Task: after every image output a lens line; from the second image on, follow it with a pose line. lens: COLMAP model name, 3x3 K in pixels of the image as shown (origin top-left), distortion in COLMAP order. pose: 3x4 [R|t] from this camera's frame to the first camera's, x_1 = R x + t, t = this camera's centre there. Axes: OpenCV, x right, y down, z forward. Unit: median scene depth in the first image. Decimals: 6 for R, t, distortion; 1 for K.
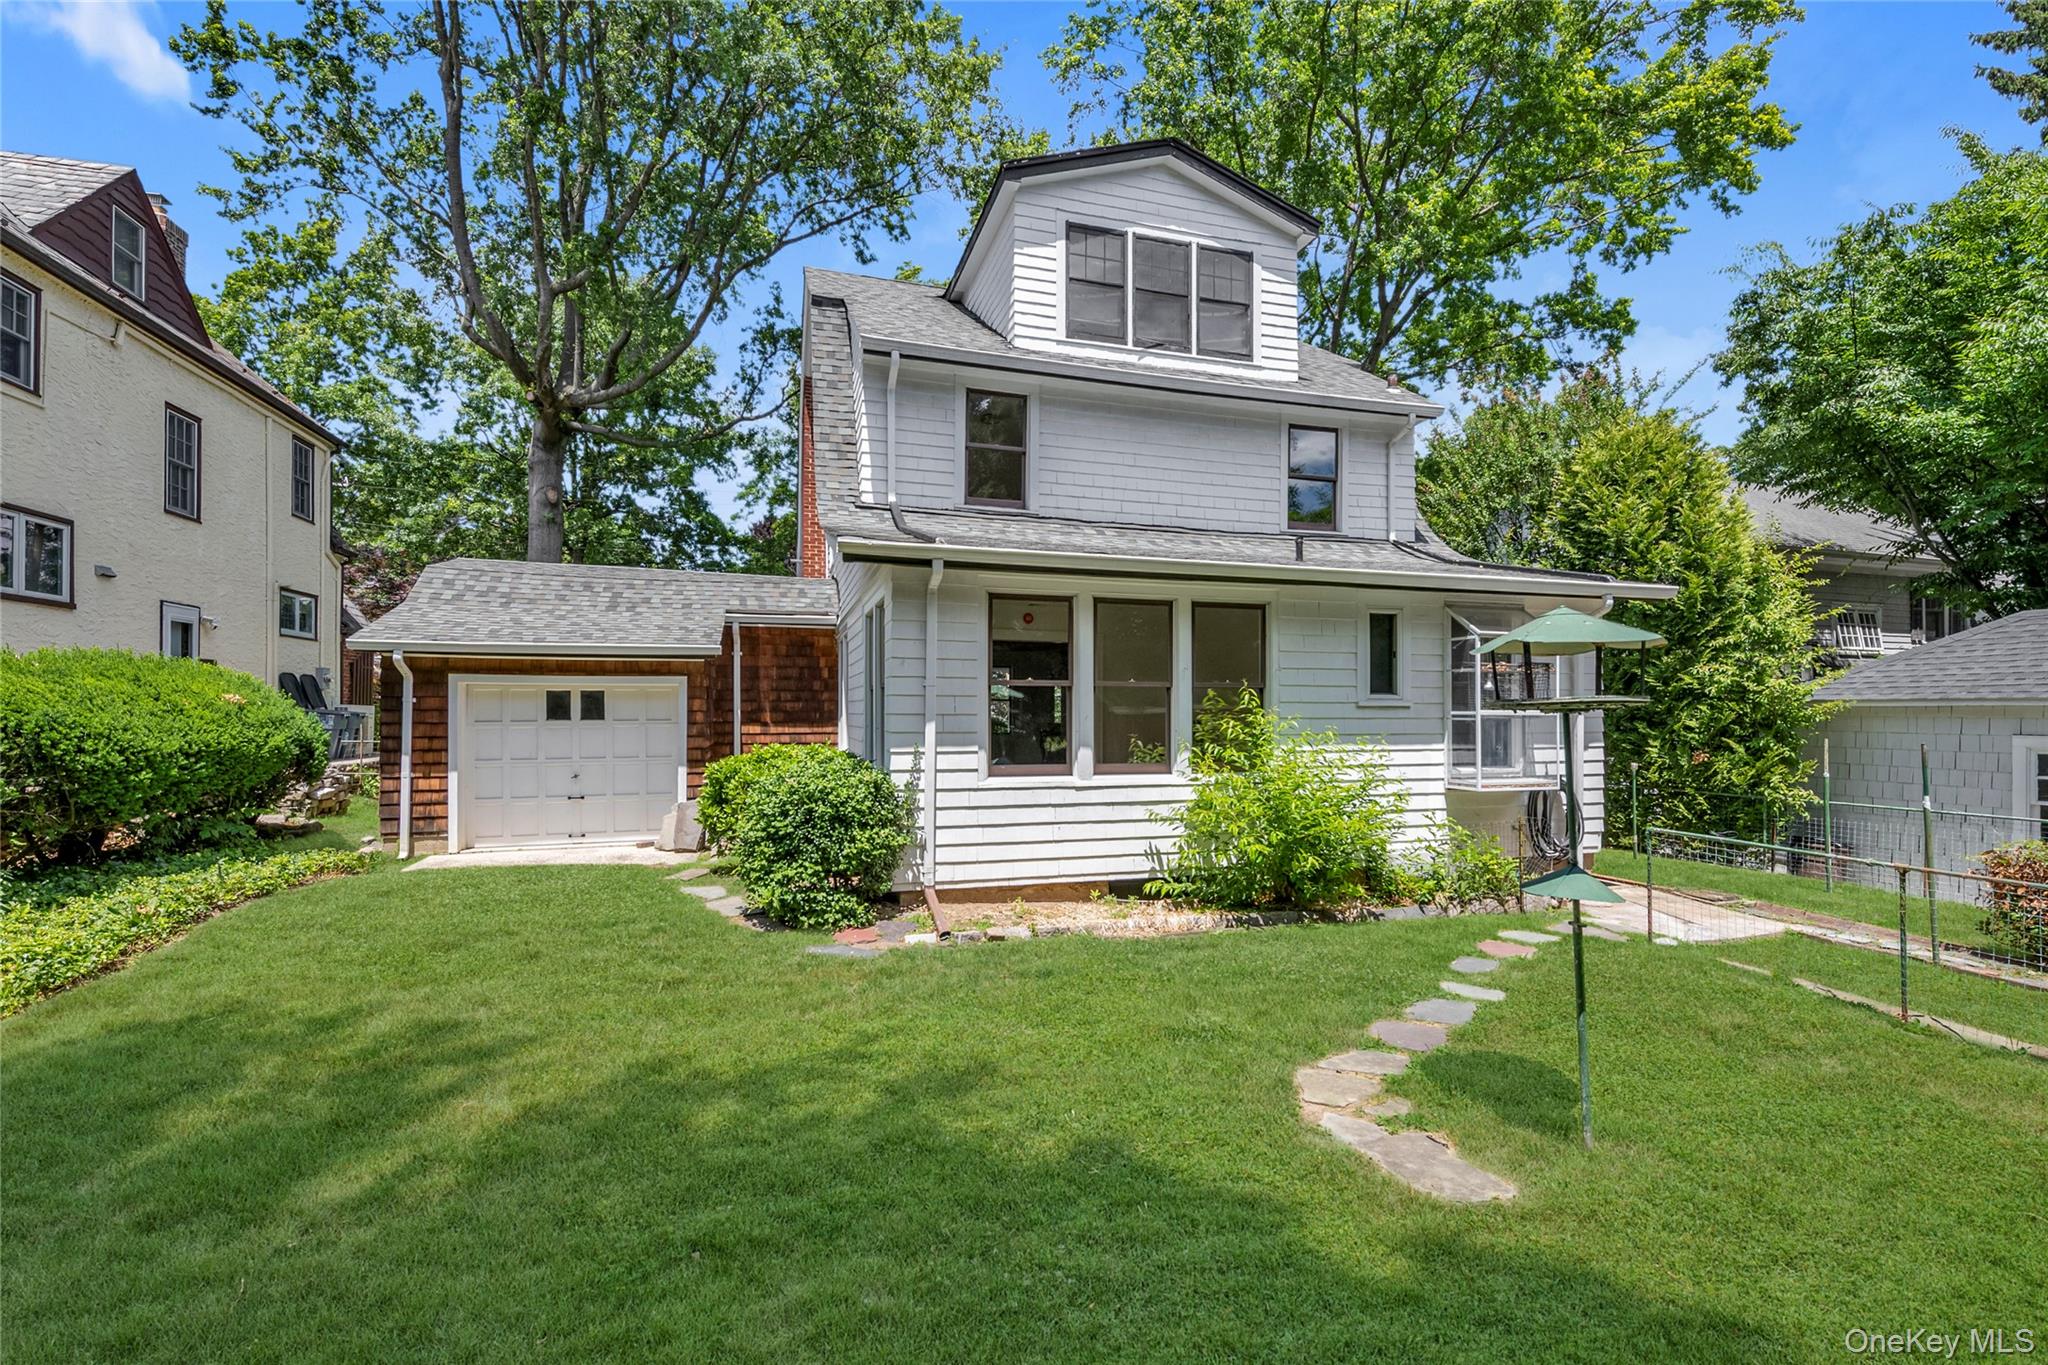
lens RADIAL K [[860.8, 0, 1036.4], [0, 860.8, 712.1], [0, 0, 1]] dist [-0.004920, -0.000072]
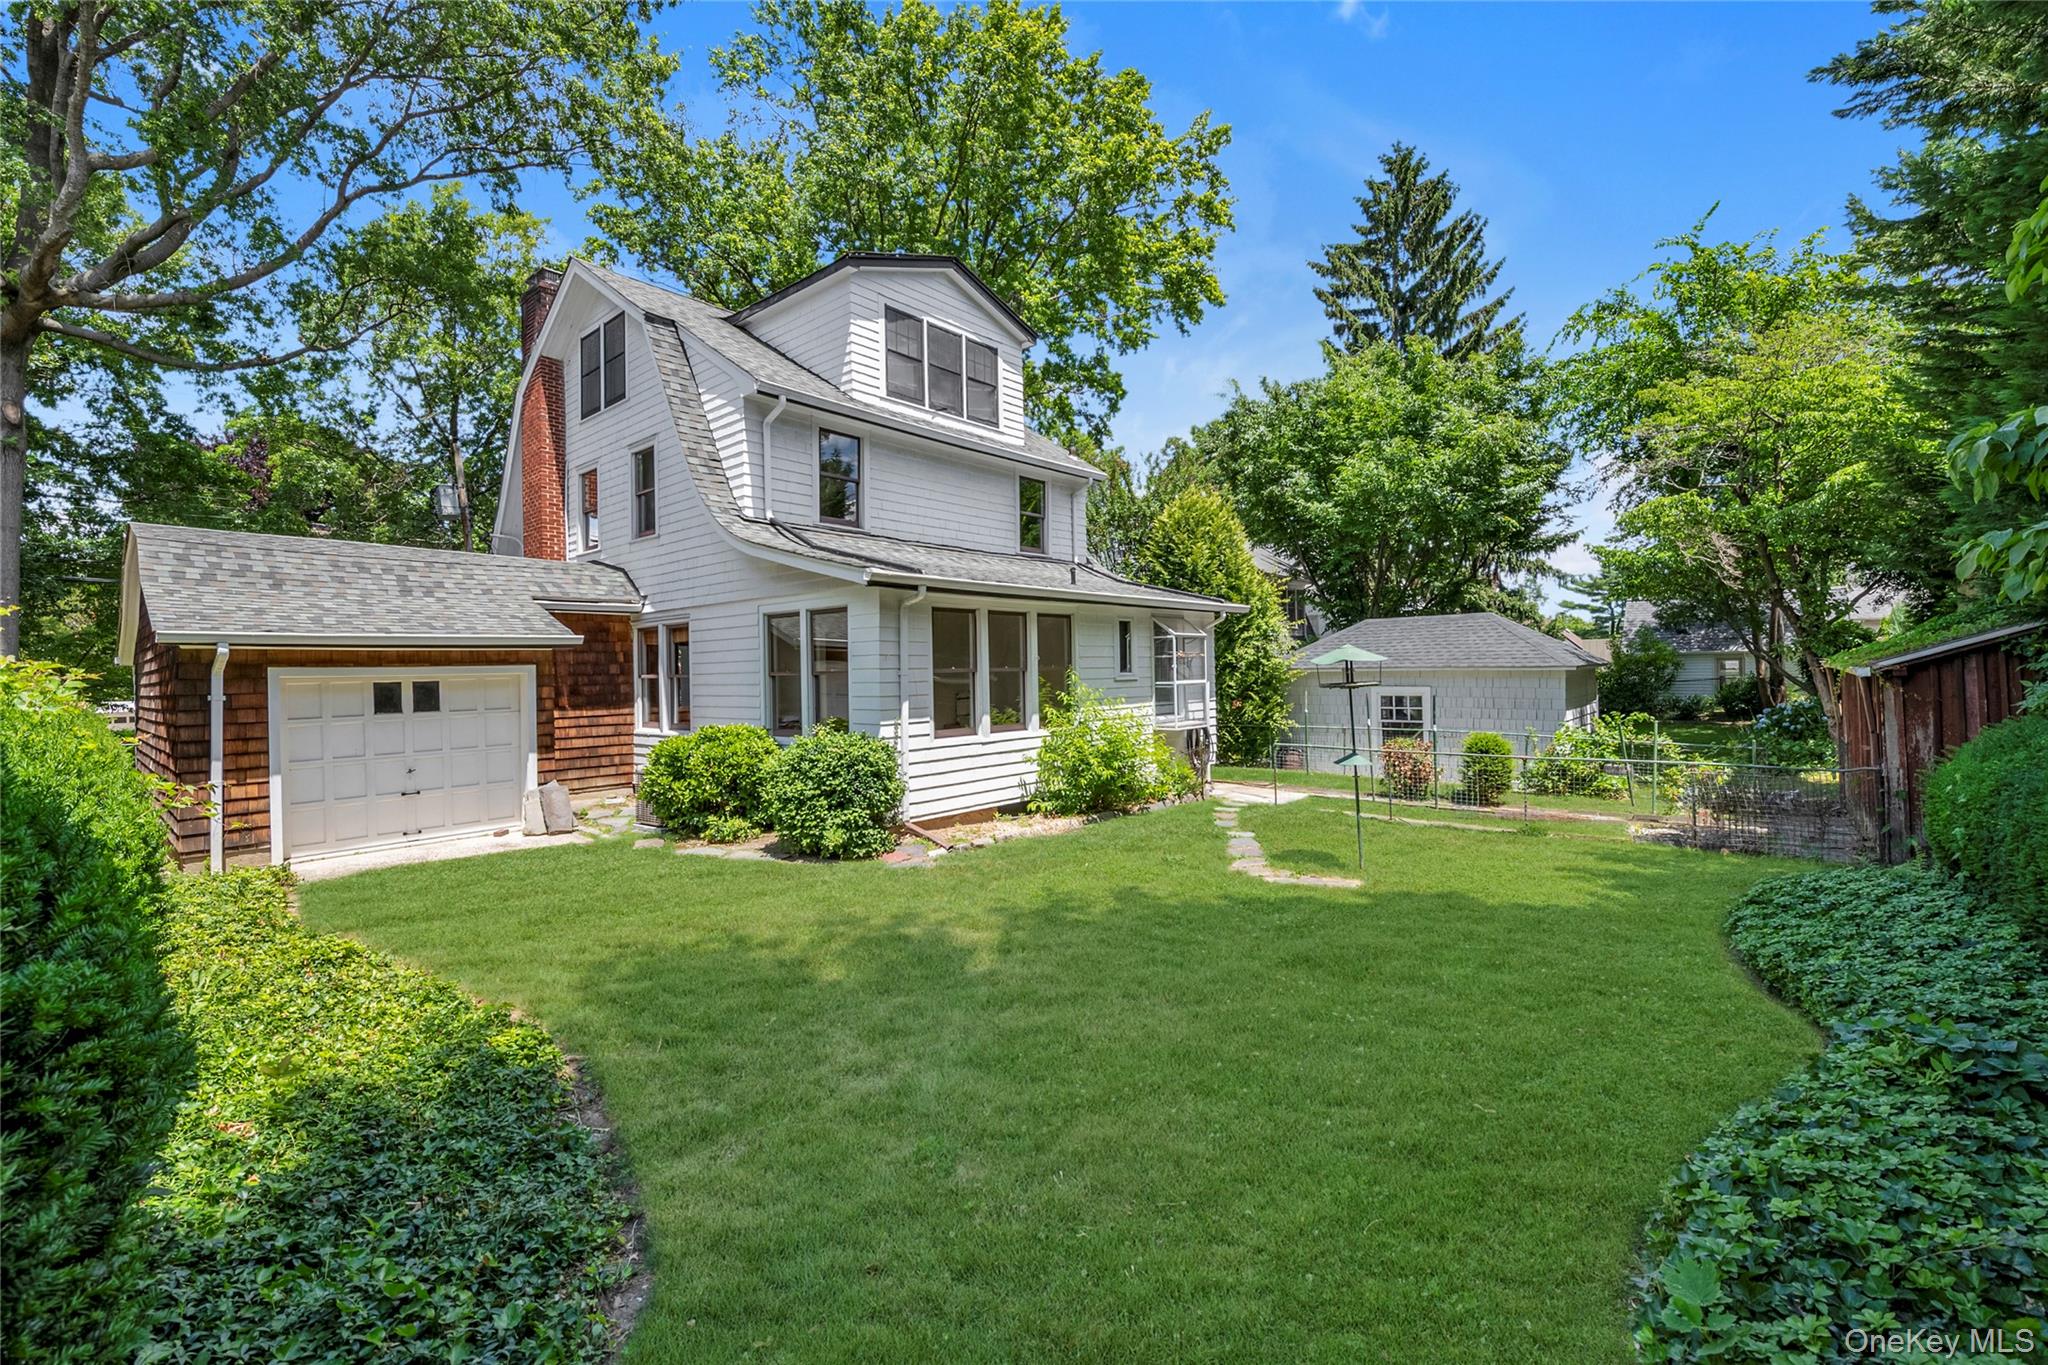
lens RADIAL K [[860.8, 0, 1016.1], [0, 860.8, 673.7], [0, 0, 1]] dist [-0.004920, -0.000072]
pose [[0.843669, -0.021460, 0.536435, -0.488122], [0.022172, 0.999741, 0.005124, -0.024428], [-0.536406, 0.007571, 0.843926, -0.175035]]
